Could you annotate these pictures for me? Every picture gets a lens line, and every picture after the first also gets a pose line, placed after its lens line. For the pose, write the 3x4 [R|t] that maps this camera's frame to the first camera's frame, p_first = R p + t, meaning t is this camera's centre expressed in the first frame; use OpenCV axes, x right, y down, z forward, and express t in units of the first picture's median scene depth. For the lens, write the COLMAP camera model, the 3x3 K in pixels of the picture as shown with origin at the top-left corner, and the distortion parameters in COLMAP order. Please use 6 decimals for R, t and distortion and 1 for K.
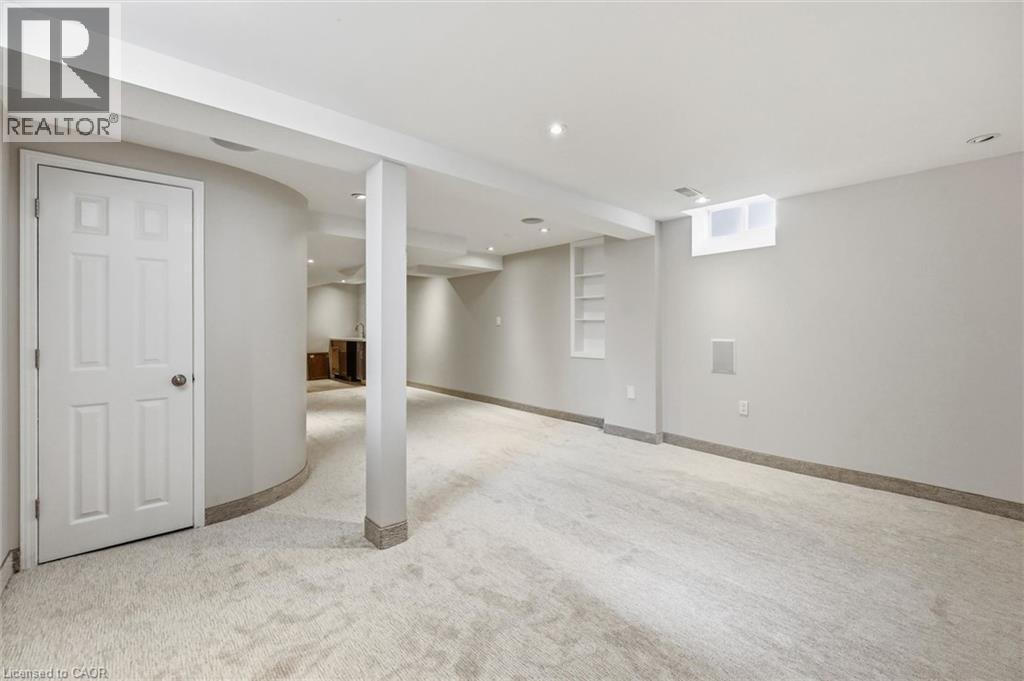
lens RADIAL K [[424.6, 0, 513.4], [0, 424.6, 322.4], [0, 0, 1]] dist [-0.001853, -0.000337]
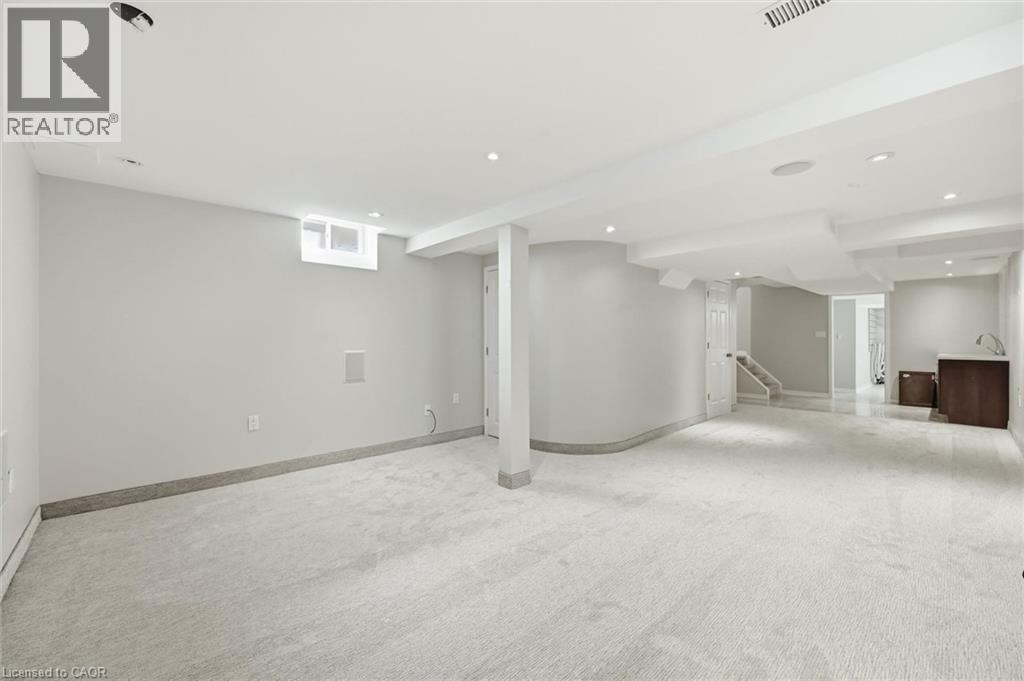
lens RADIAL K [[412.6, 0, 509.6], [0, 412.6, 336.9], [0, 0, 1]] dist [-0.001475, -0.000337]
pose [[0.001989, -0.002554, -0.999995, 1.001235], [0.010053, 0.999946, -0.002534, 0.008949], [0.999947, -0.010047, 0.002015, 0.895803]]
